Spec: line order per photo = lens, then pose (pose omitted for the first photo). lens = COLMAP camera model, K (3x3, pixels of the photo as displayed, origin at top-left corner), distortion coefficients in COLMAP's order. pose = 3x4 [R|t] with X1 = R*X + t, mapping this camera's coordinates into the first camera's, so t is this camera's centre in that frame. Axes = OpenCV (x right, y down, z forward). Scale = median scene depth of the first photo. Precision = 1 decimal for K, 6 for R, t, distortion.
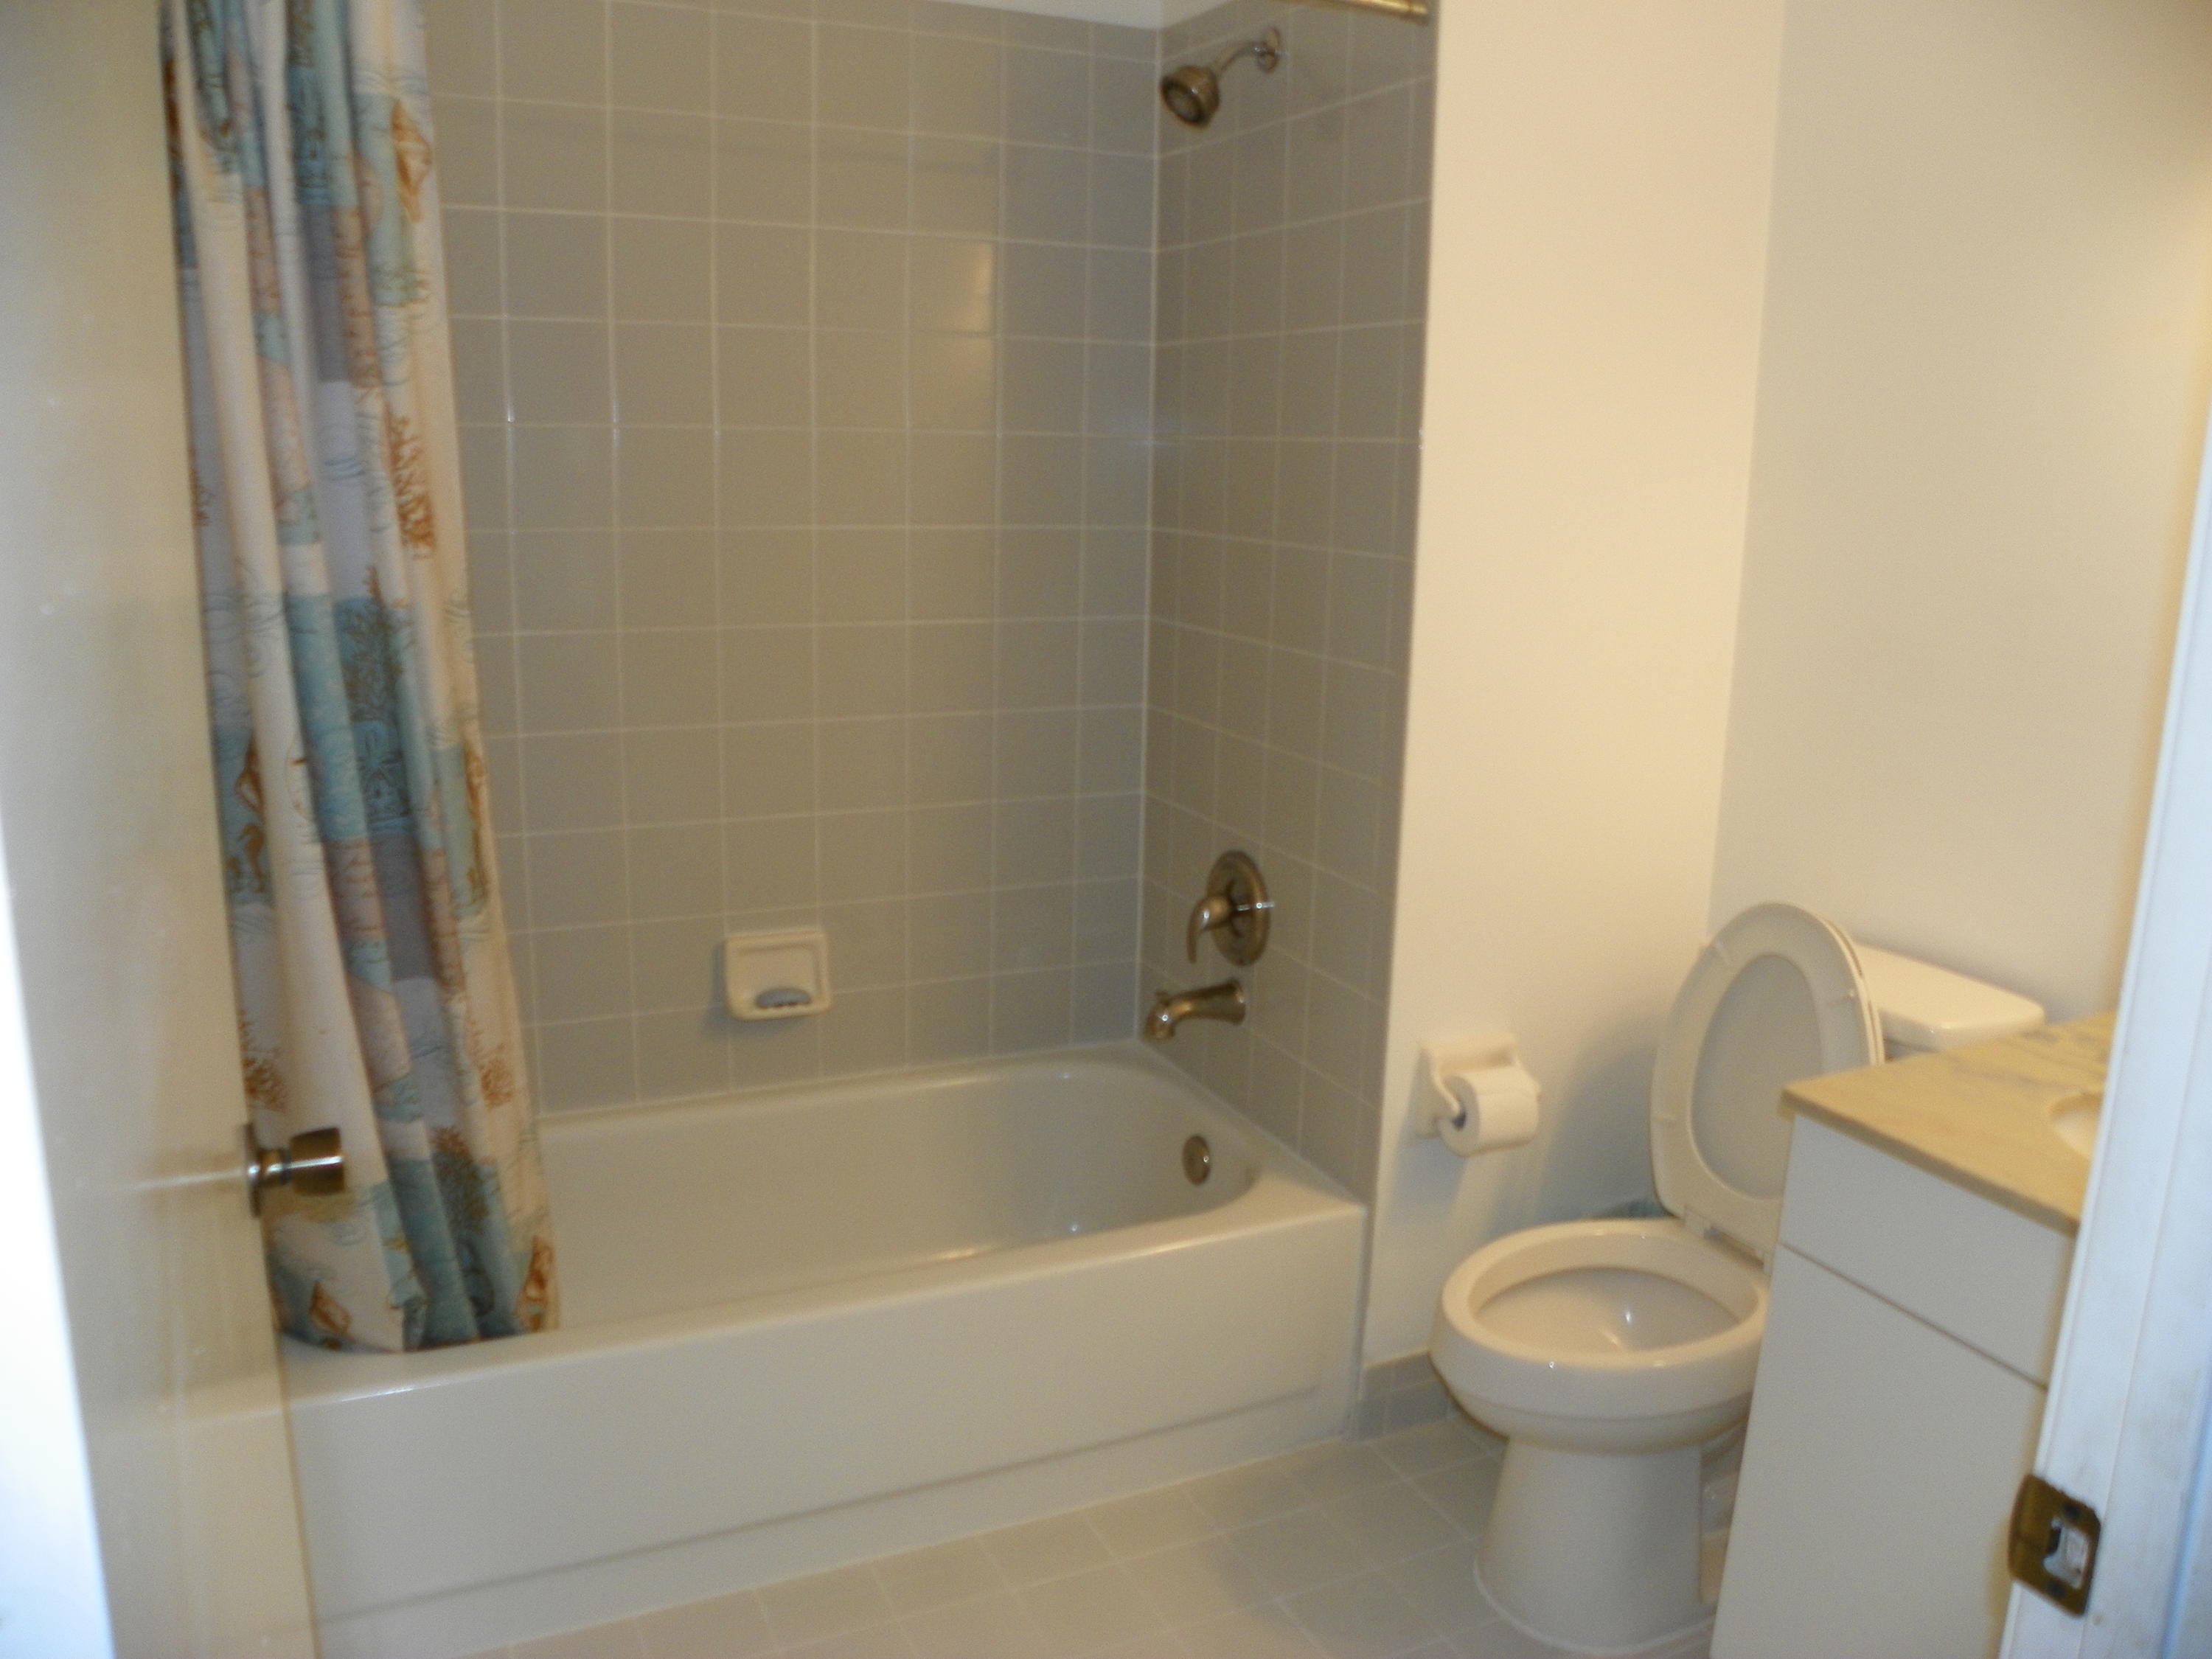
lens RADIAL K [[1671.6, 0, 1105.1], [0, 1671.6, 823.8], [0, 0, 1]] dist [-0.163119, 0.105830]
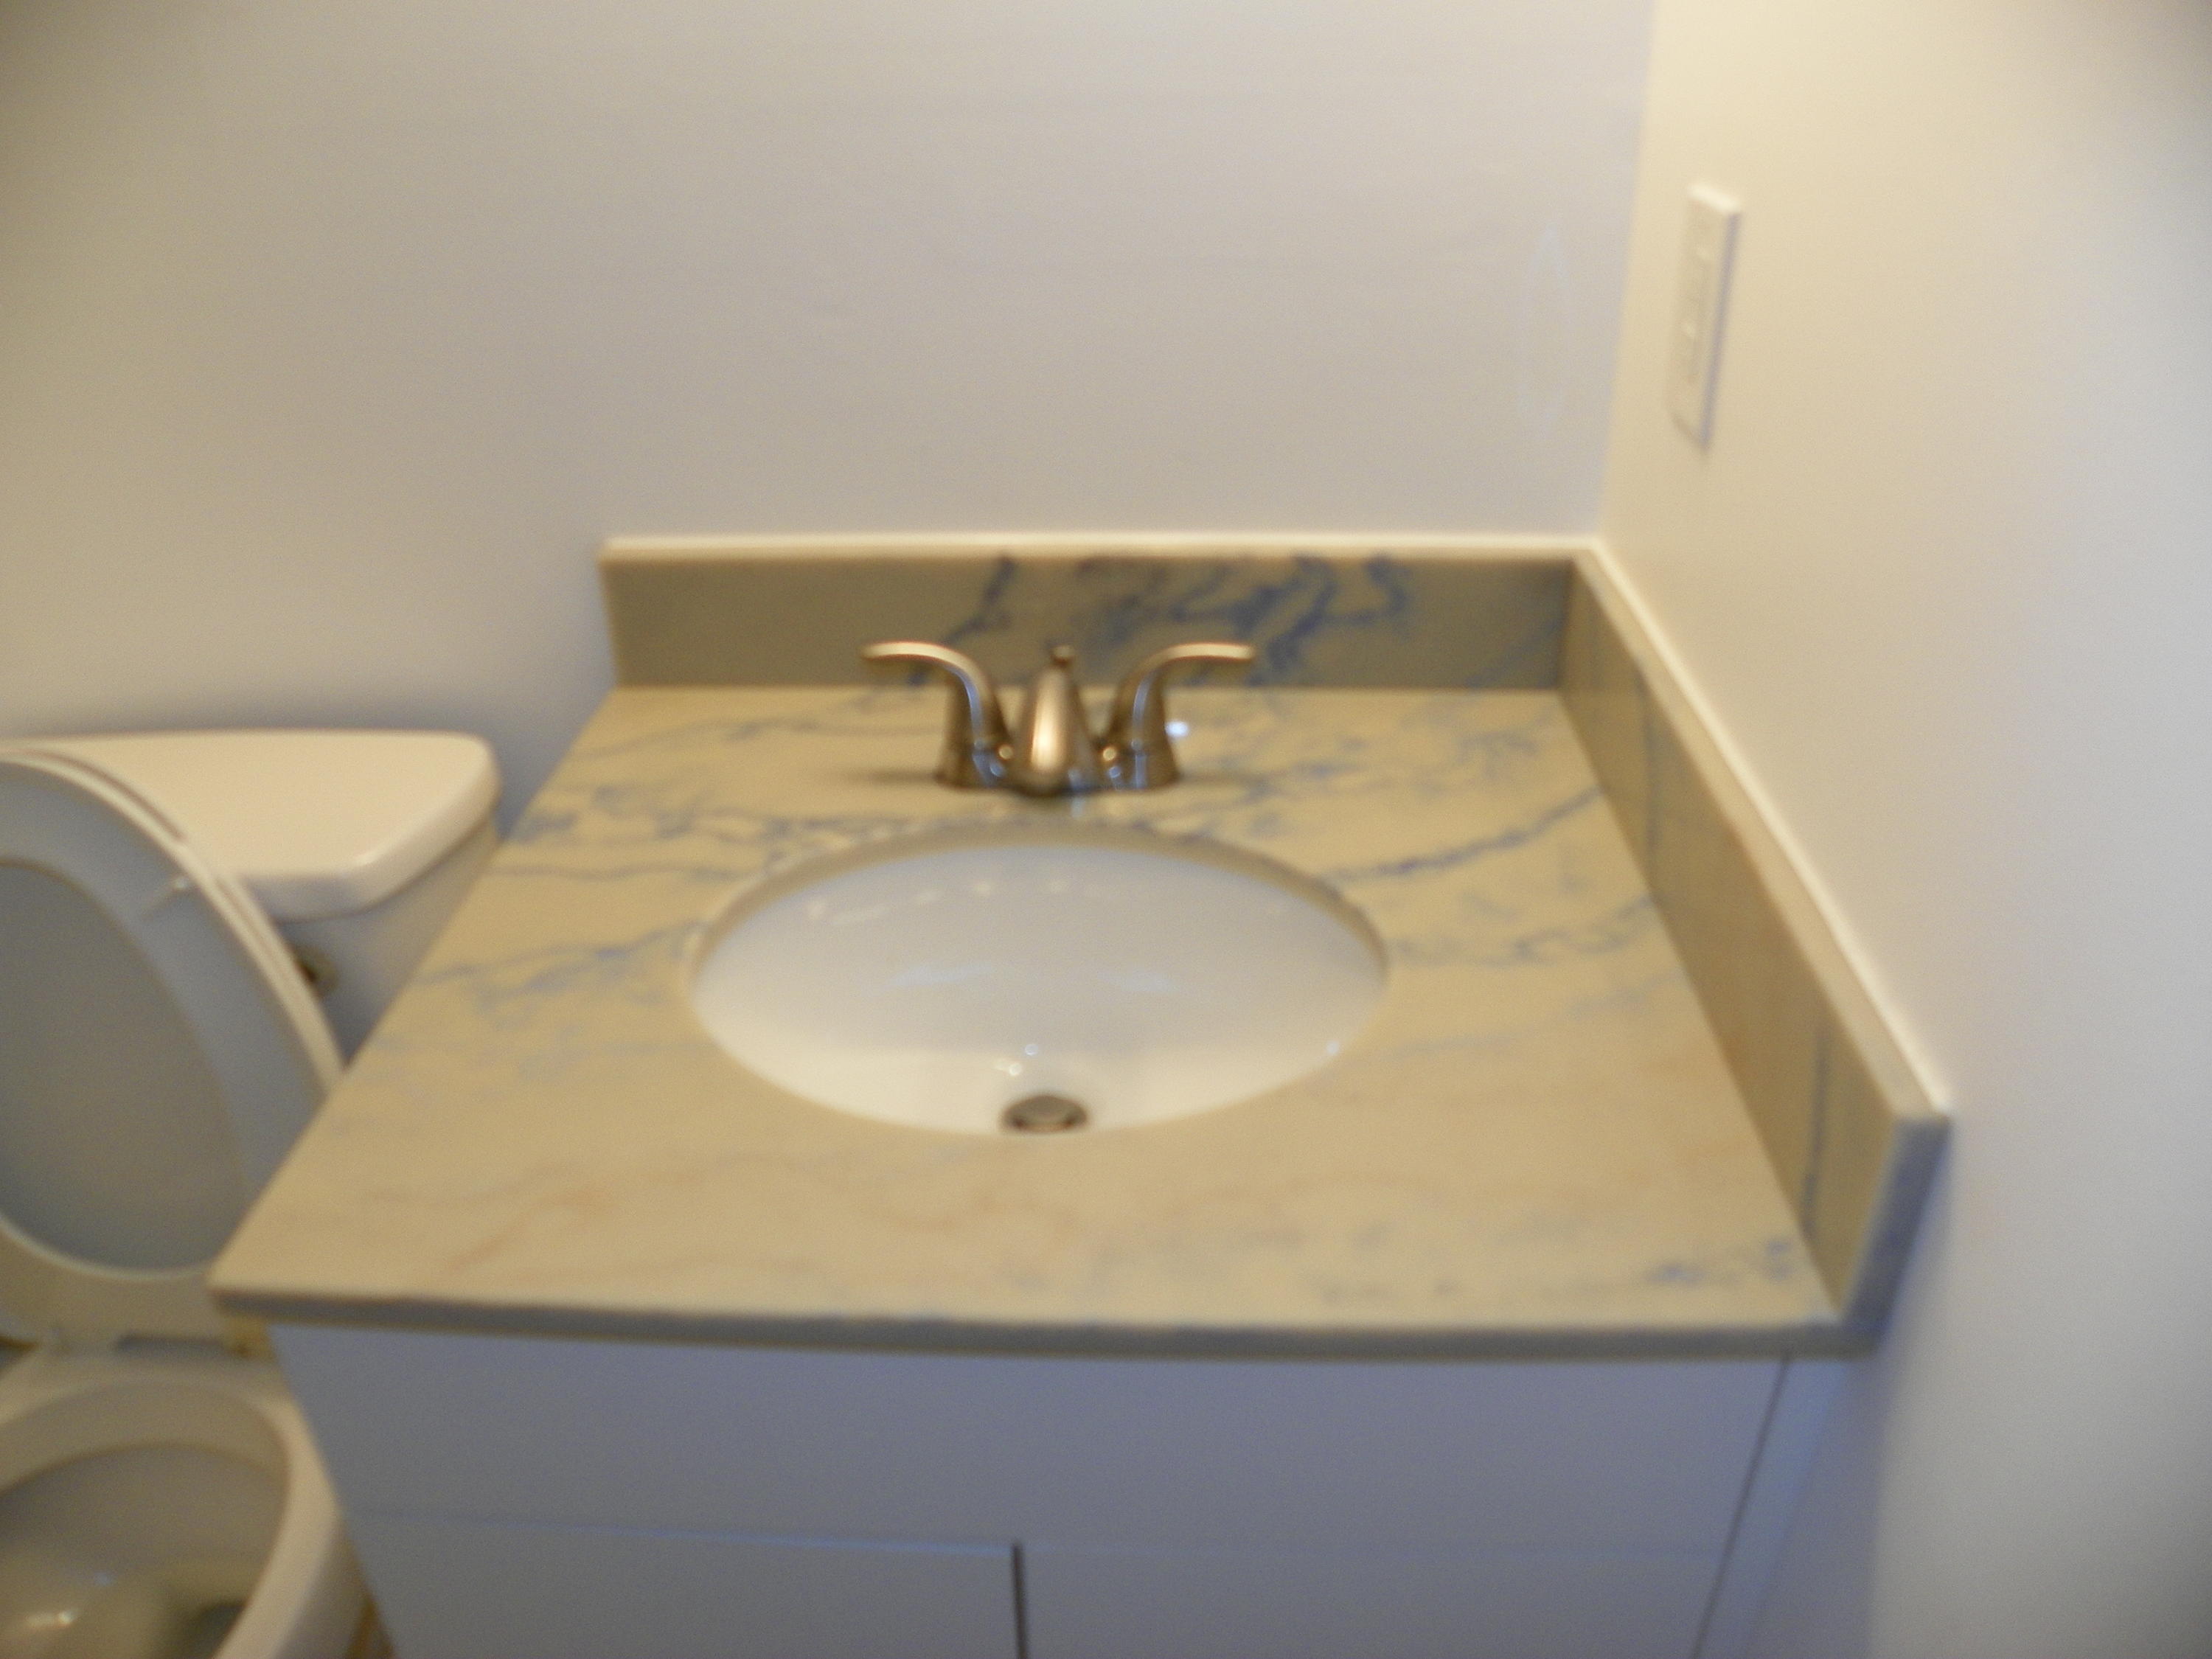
lens RADIAL K [[1671.6, 0, 1105.1], [0, 1671.6, 823.8], [0, 0, 1]] dist [-0.163119, 0.105830]
pose [[0.458011, -0.455425, 0.763423, 0.180355], [0.212948, 0.890000, 0.403178, -0.041127], [-0.863064, -0.022091, 0.504611, 0.407553]]
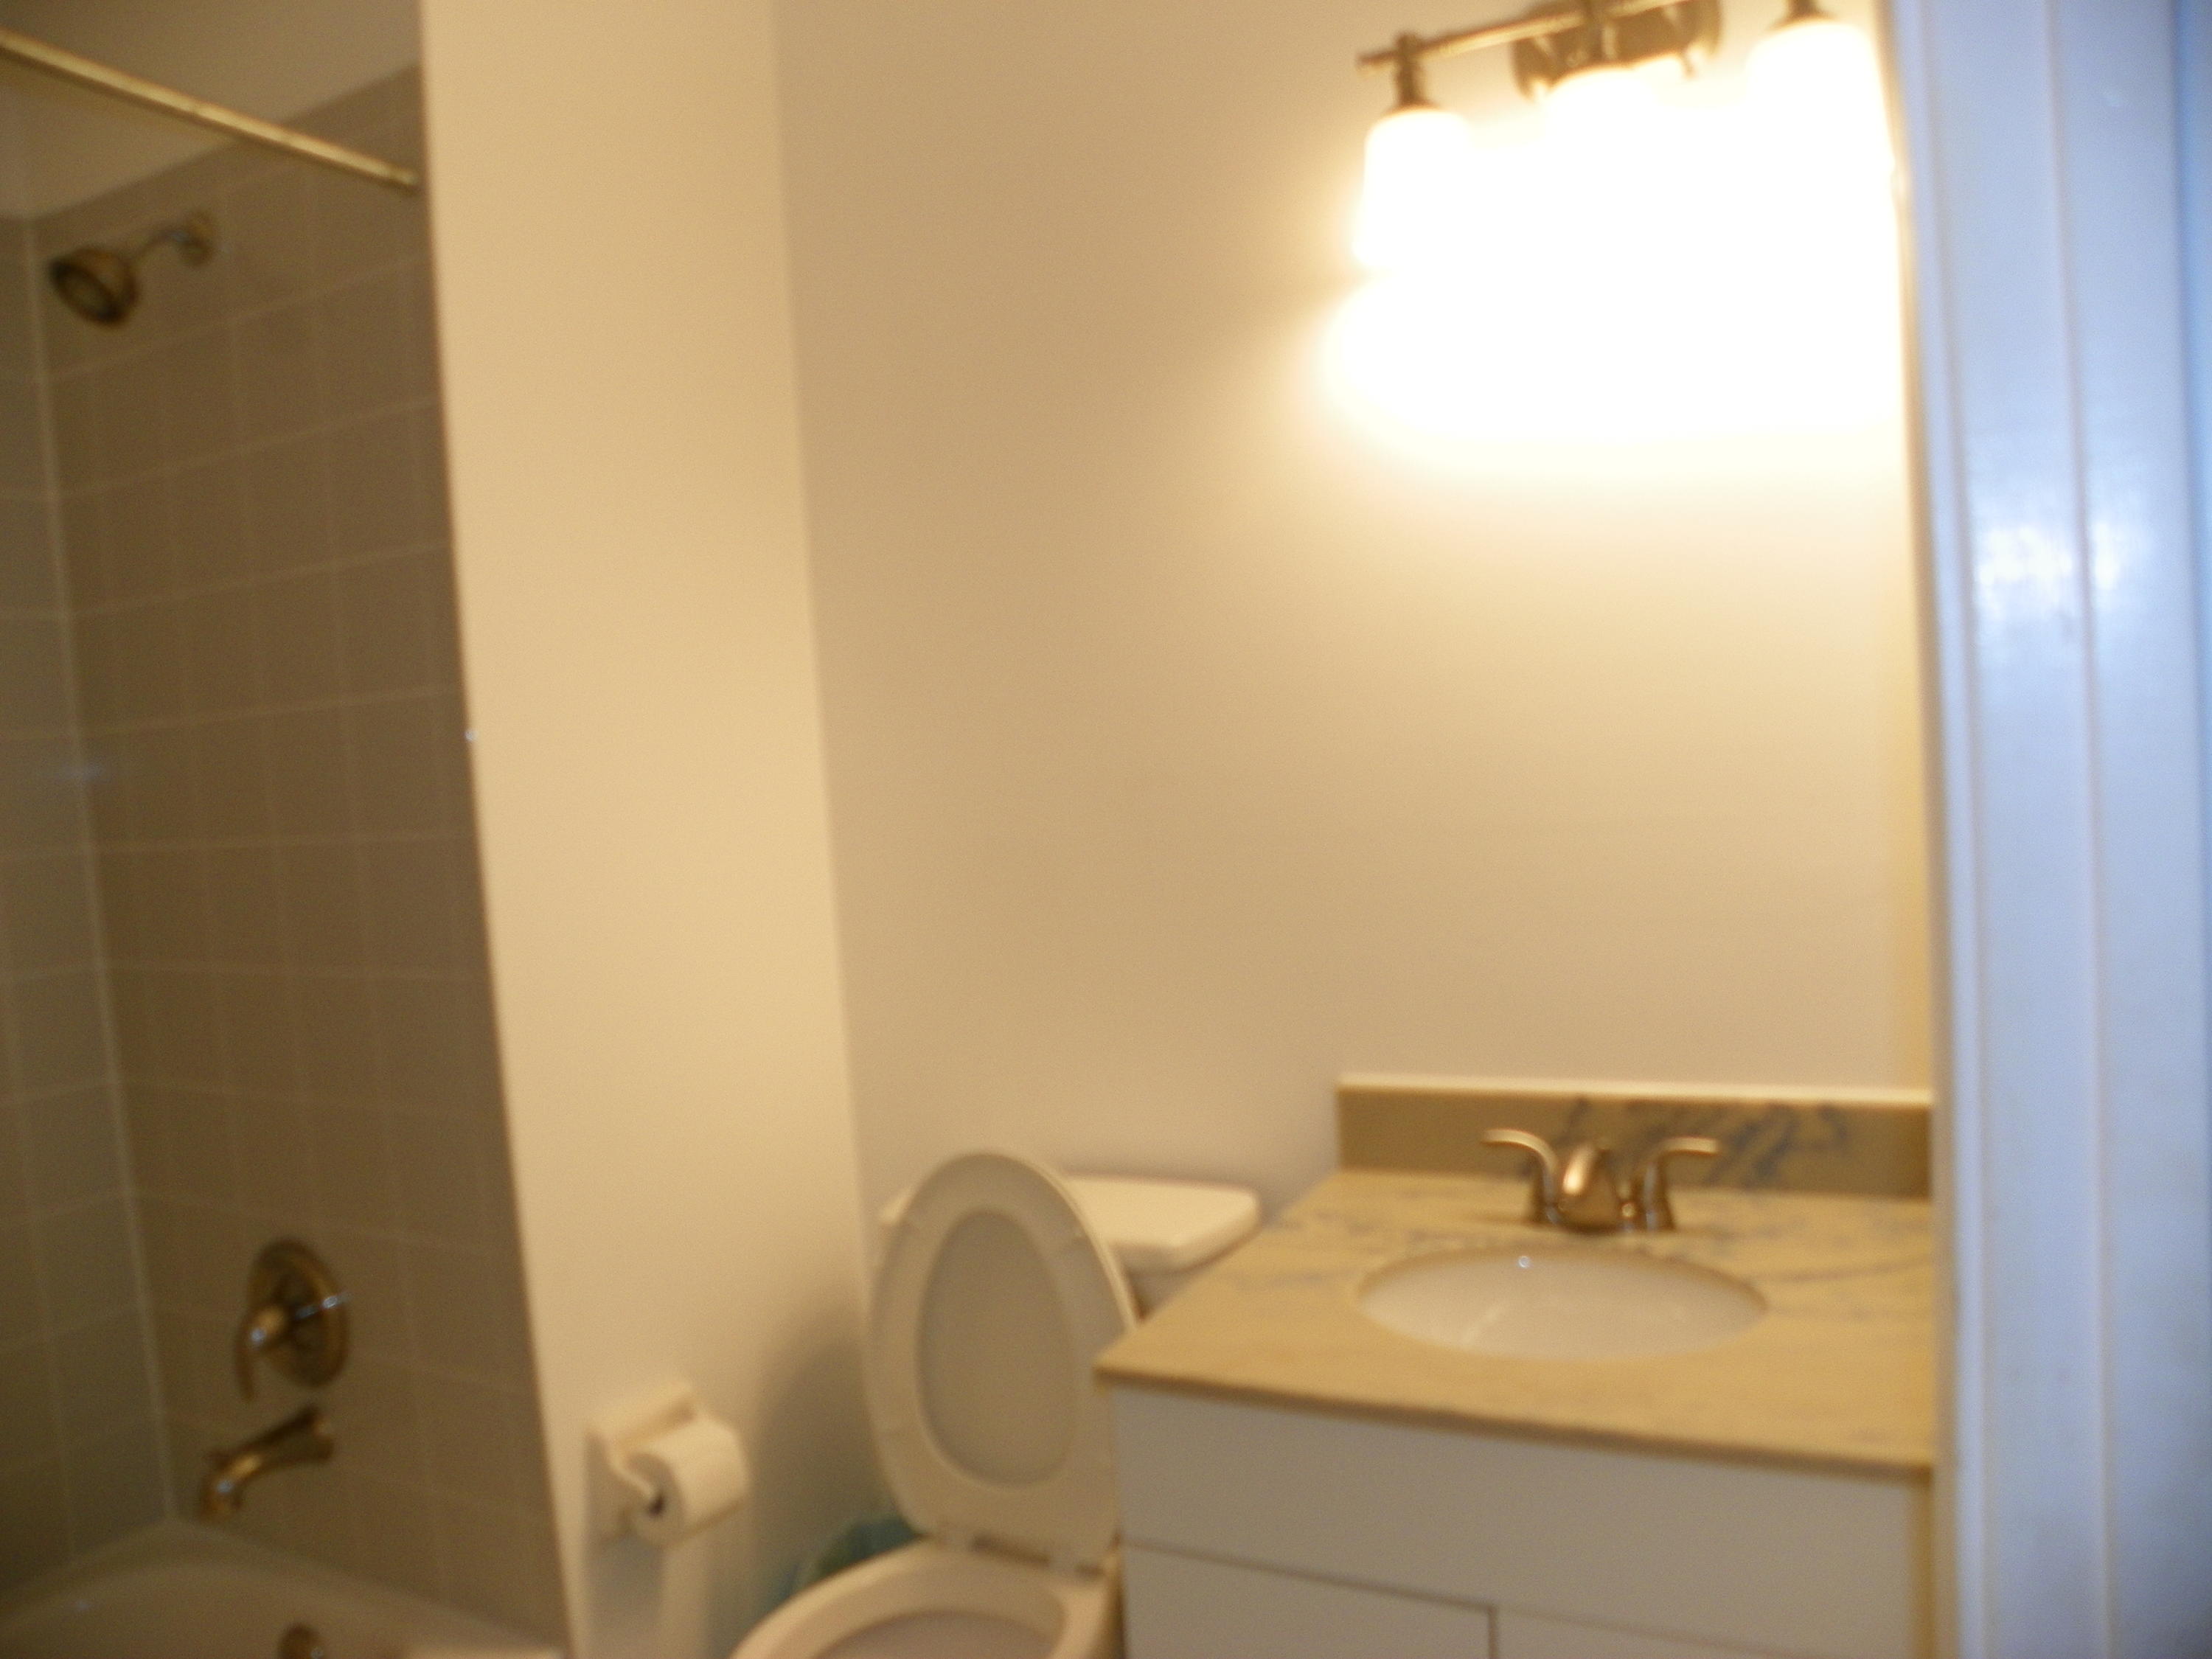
lens RADIAL K [[1671.6, 0, 1105.1], [0, 1671.6, 823.8], [0, 0, 1]] dist [-0.163119, 0.105830]
pose [[0.800813, -0.111167, 0.588507, -0.033529], [0.213553, 0.971036, -0.107167, -0.011140], [-0.559548, 0.211498, 0.801358, 0.171537]]
